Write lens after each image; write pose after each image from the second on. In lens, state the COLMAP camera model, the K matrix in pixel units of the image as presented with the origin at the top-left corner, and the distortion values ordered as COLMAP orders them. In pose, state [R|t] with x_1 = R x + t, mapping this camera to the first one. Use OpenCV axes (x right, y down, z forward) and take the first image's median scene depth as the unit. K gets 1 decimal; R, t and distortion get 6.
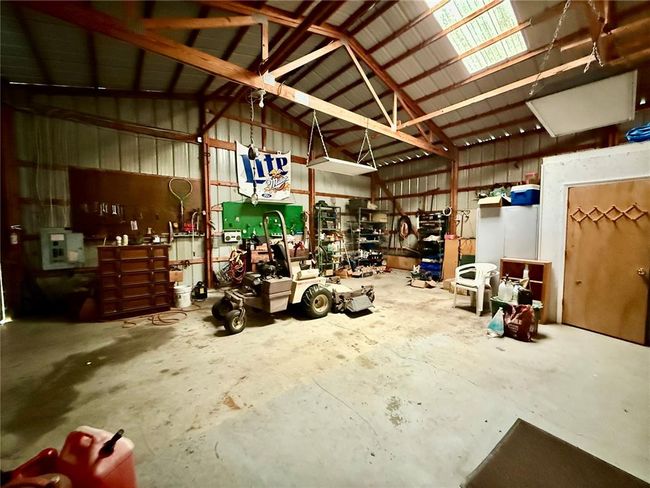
lens RADIAL K [[258.1, 0, 322.5], [0, 258.1, 243.6], [0, 0, 1]] dist [-0.000099, 0.000112]
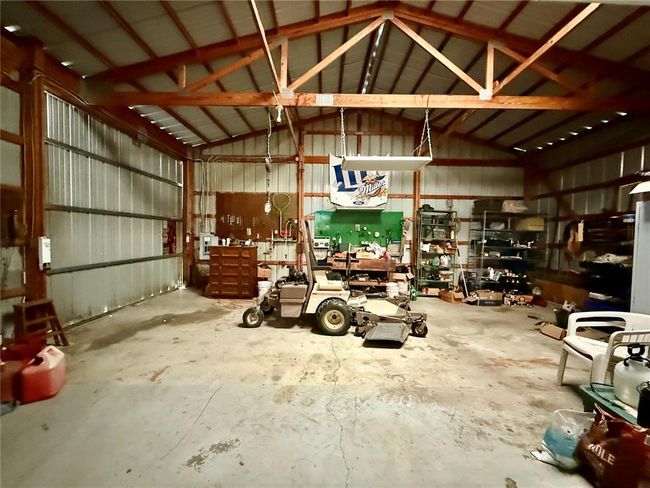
lens RADIAL K [[258.1, 0, 322.5], [0, 258.1, 243.3], [0, 0, 1]] dist [-0.000099, 0.000112]
pose [[0.769230, 0.036217, -0.637945, 0.436192], [-0.058579, 0.998185, -0.013965, -0.015107], [0.636282, 0.048112, 0.769955, 0.226534]]
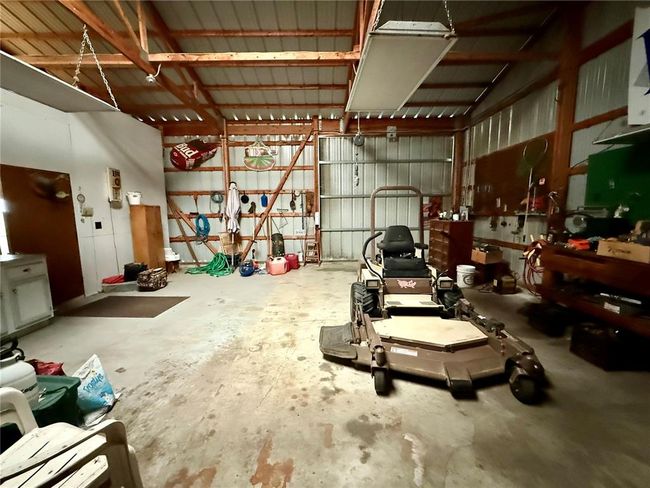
lens RADIAL K [[258.1, 0, 325.0], [0, 258.1, 243.7], [0, 0, 1]] dist [-0.000099, 0.000112]
pose [[-0.622277, 0.110828, -0.774912, 0.530076], [-0.029888, 0.985841, 0.164996, -0.062094], [0.782227, 0.125834, -0.610154, 1.158899]]
